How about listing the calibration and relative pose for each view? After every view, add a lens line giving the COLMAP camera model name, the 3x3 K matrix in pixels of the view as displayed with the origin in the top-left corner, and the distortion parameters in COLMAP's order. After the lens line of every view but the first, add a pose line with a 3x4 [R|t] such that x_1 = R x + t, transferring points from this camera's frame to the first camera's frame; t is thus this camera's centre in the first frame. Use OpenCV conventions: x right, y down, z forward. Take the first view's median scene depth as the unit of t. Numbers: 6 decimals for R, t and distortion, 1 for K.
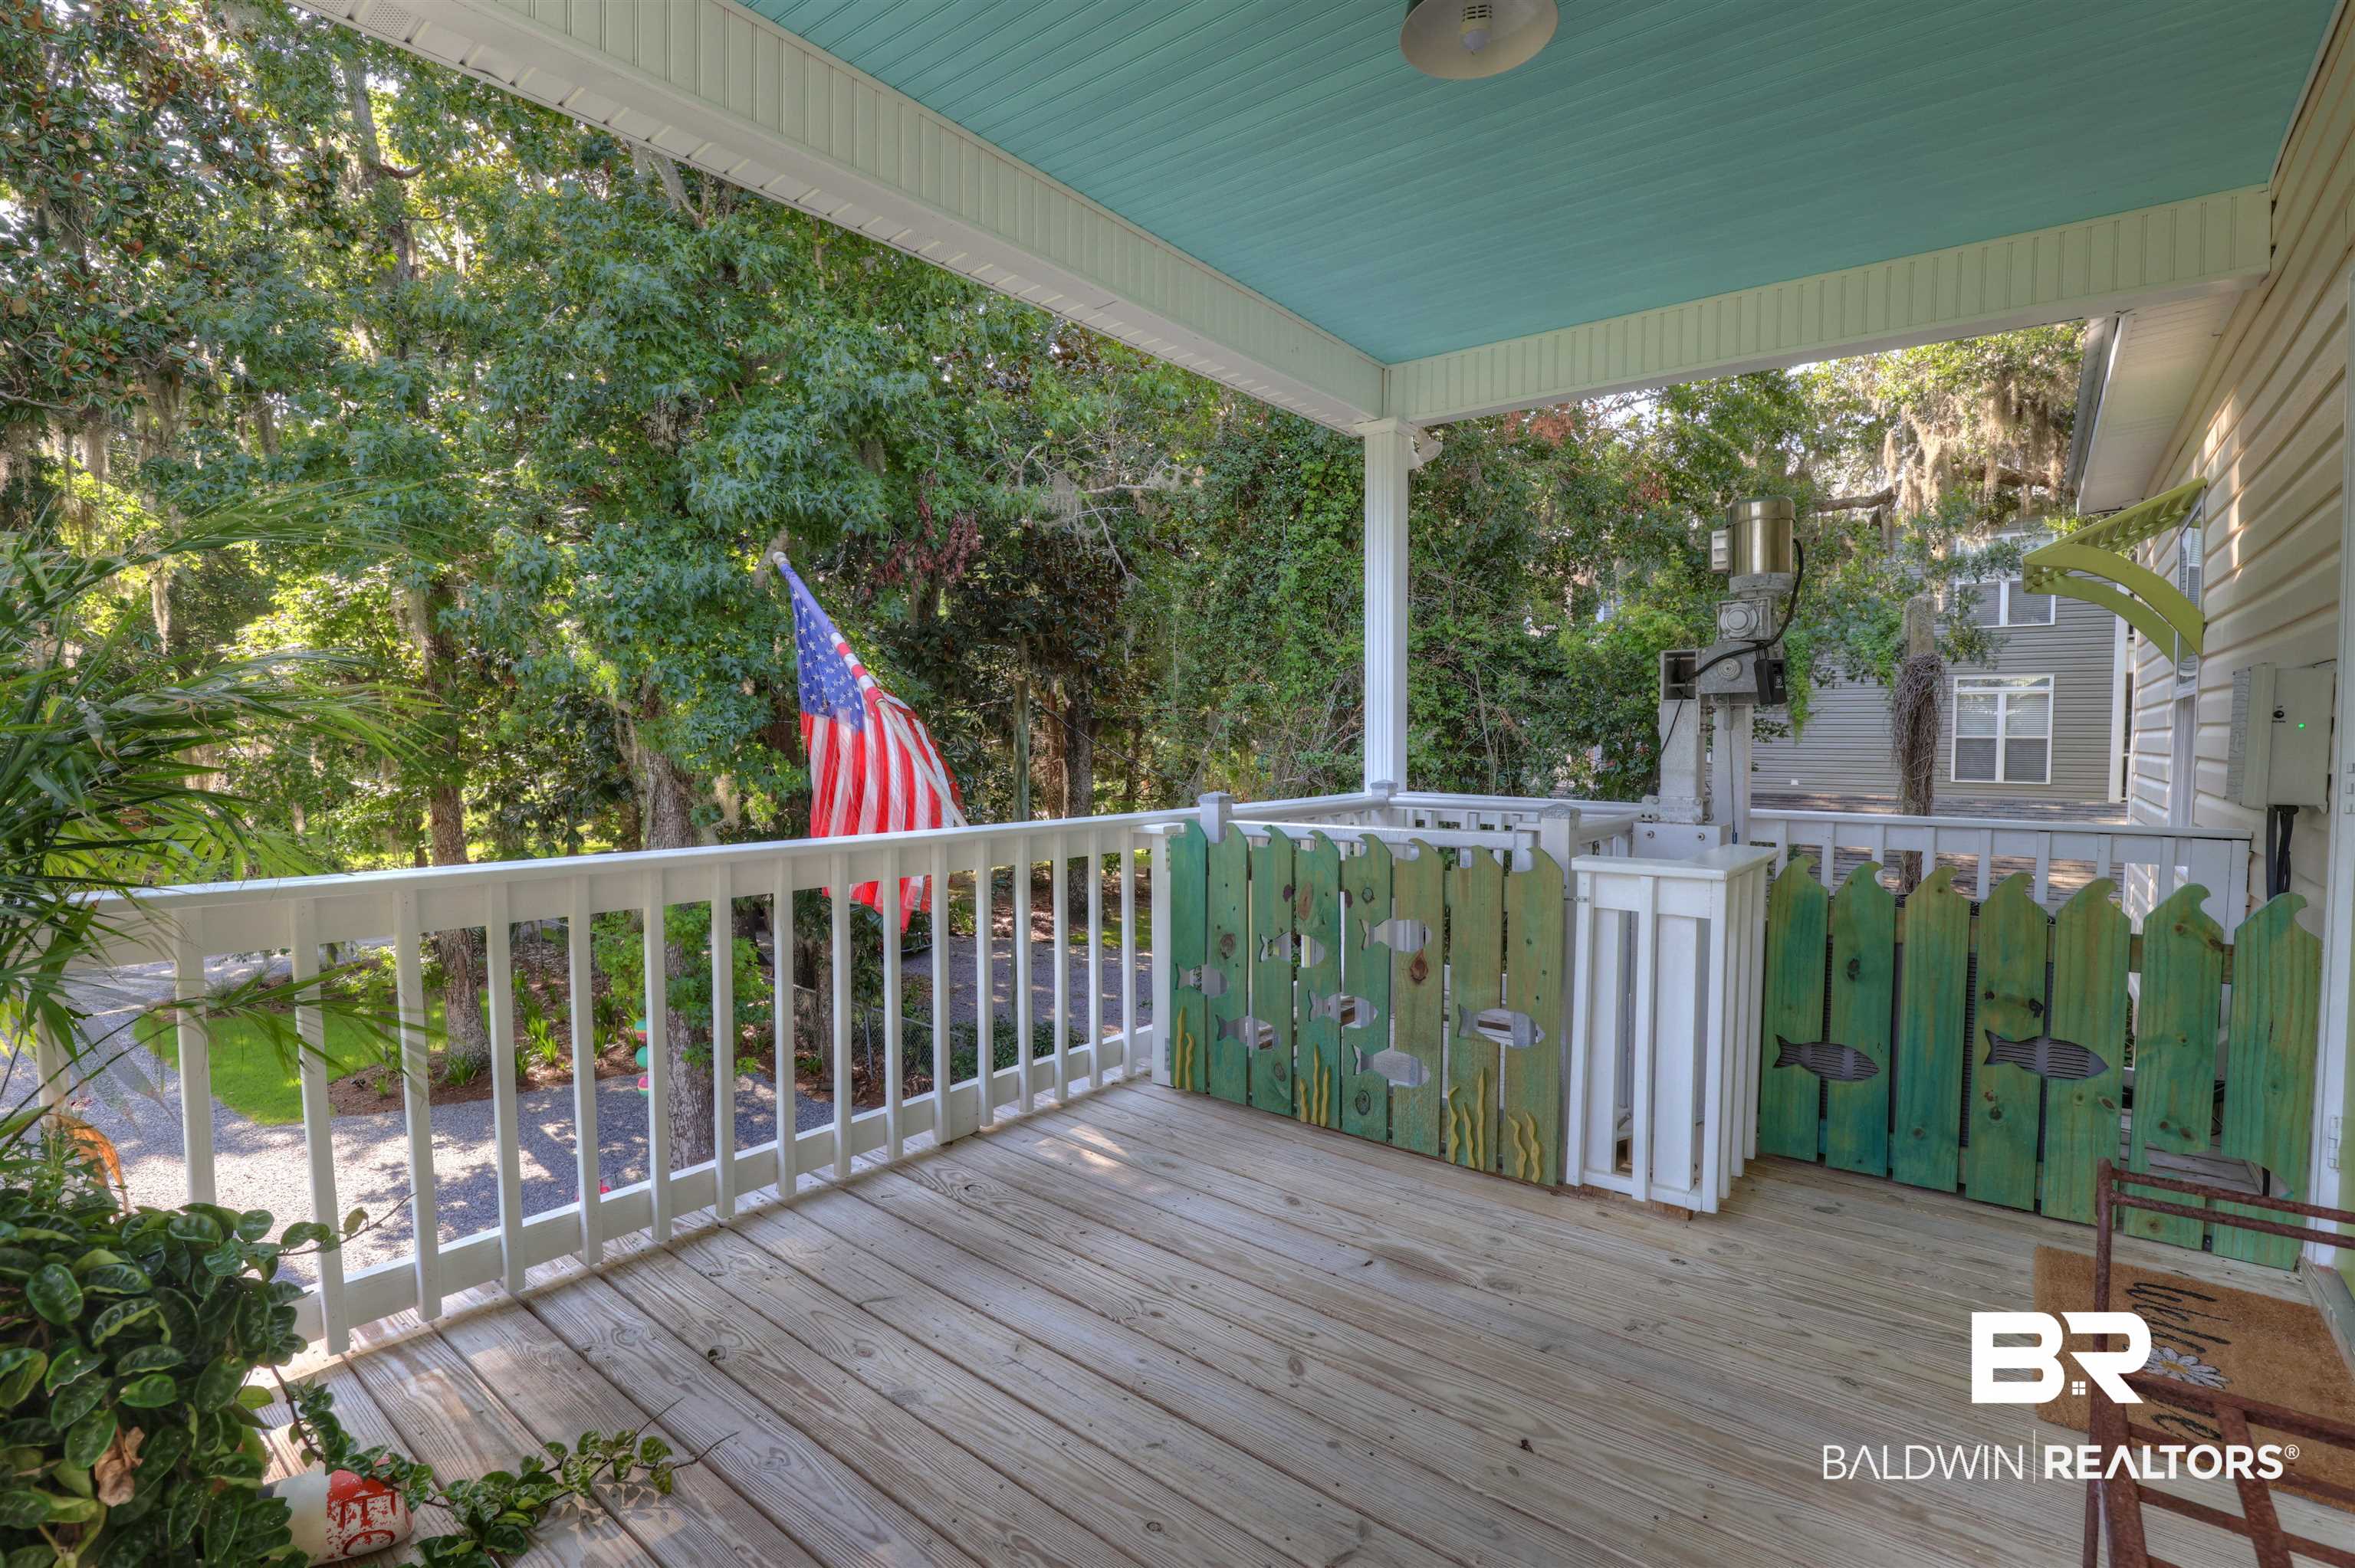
lens RADIAL K [[1067.7, 0, 1189.1], [0, 1067.7, 785.4], [0, 0, 1]] dist [-0.030058, -0.000053]
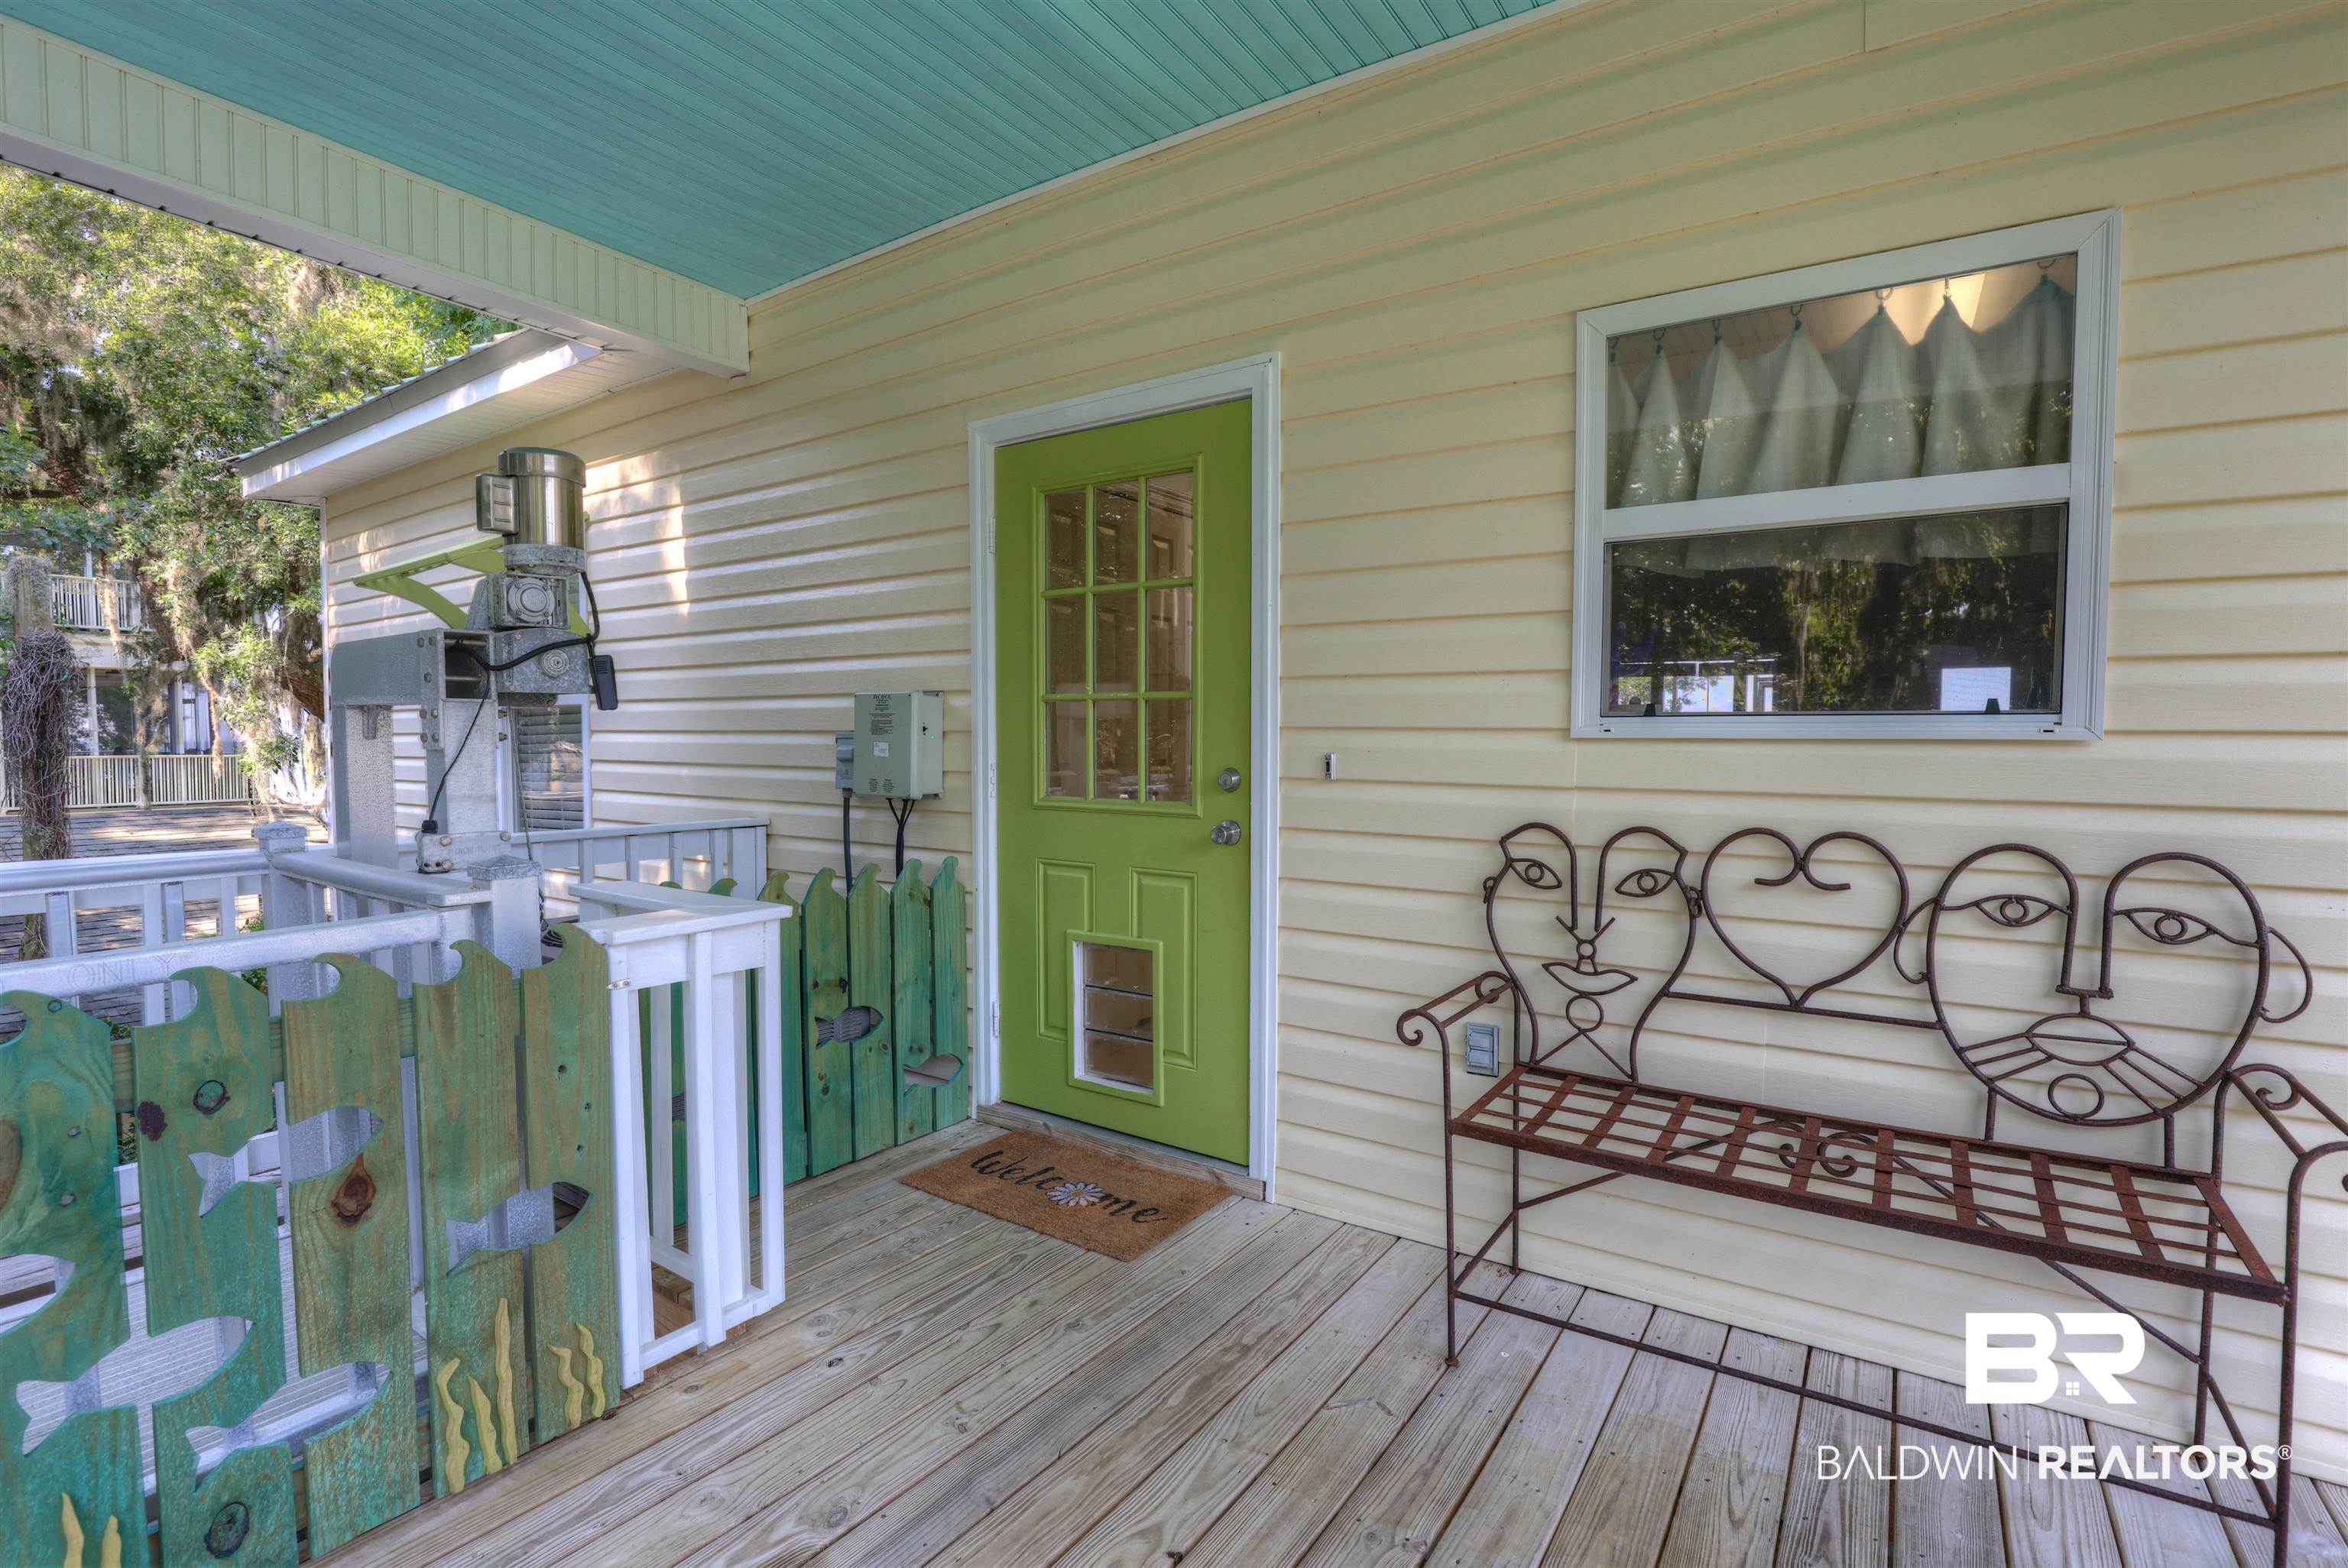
lens RADIAL K [[1064.5, 0, 1185.6], [0, 1064.5, 785.4], [0, 0, 1]] dist [-0.030058, -0.000053]
pose [[-0.078546, -0.040995, 0.996067, -0.353704], [0.040534, 0.998197, 0.044279, -0.039528], [-0.996086, 0.043853, -0.076743, 0.687121]]
